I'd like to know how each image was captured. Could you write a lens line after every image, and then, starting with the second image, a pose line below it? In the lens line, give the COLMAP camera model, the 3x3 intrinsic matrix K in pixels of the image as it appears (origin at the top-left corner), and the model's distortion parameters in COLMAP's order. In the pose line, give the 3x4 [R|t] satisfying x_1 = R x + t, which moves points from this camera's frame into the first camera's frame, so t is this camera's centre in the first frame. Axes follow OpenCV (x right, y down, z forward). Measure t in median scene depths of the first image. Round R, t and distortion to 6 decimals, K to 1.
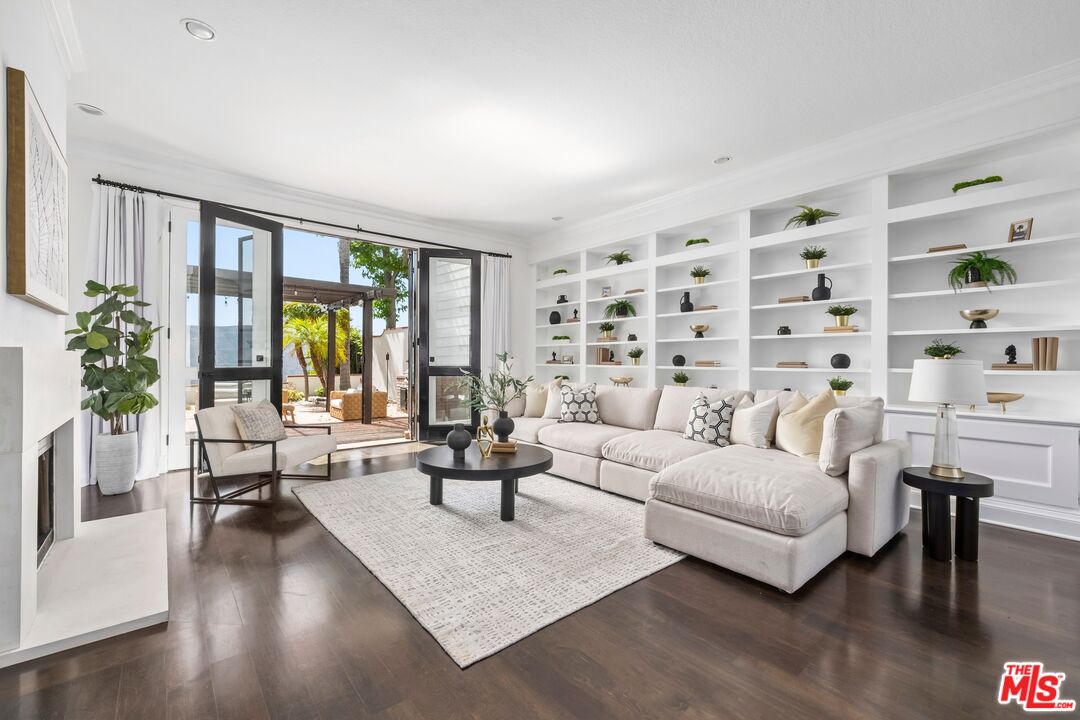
lens RADIAL K [[465.7, 0, 540.1], [0, 465.7, 358.6], [0, 0, 1]] dist [-0.005084, -0.000244]
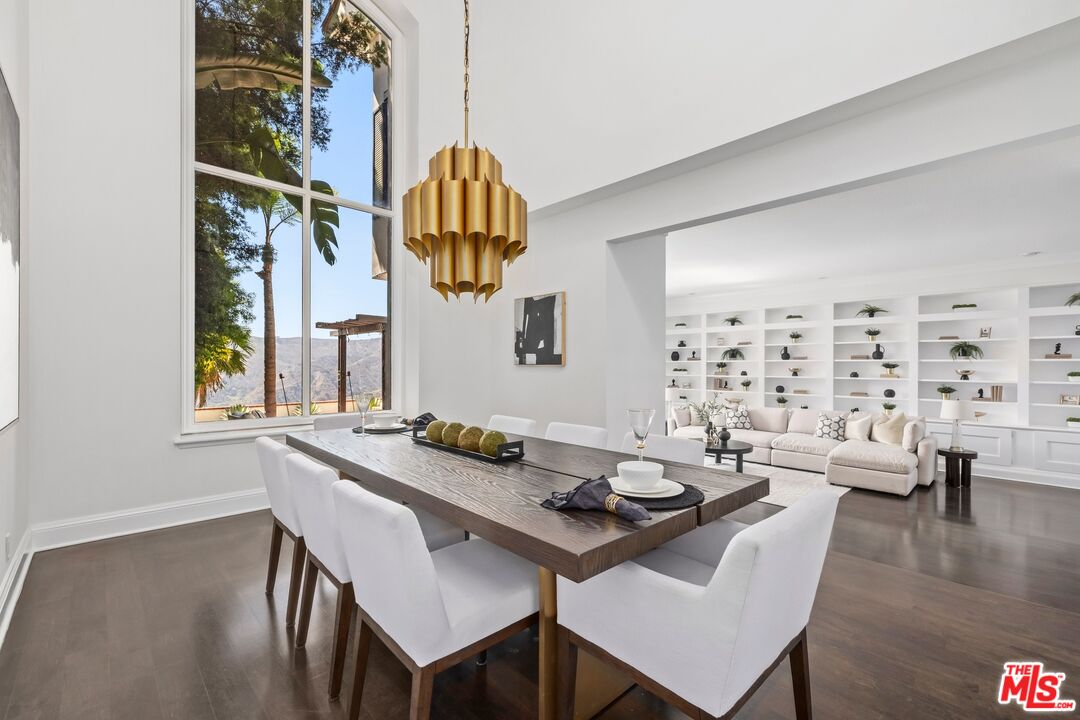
lens RADIAL K [[465.7, 0, 539.9], [0, 465.7, 363.9], [0, 0, 1]] dist [-0.005084, -0.000244]
pose [[0.997771, -0.001857, 0.066709, -0.831497], [0.001707, 0.999996, 0.002316, -0.115863], [-0.066713, -0.002197, 0.997770, -0.713534]]
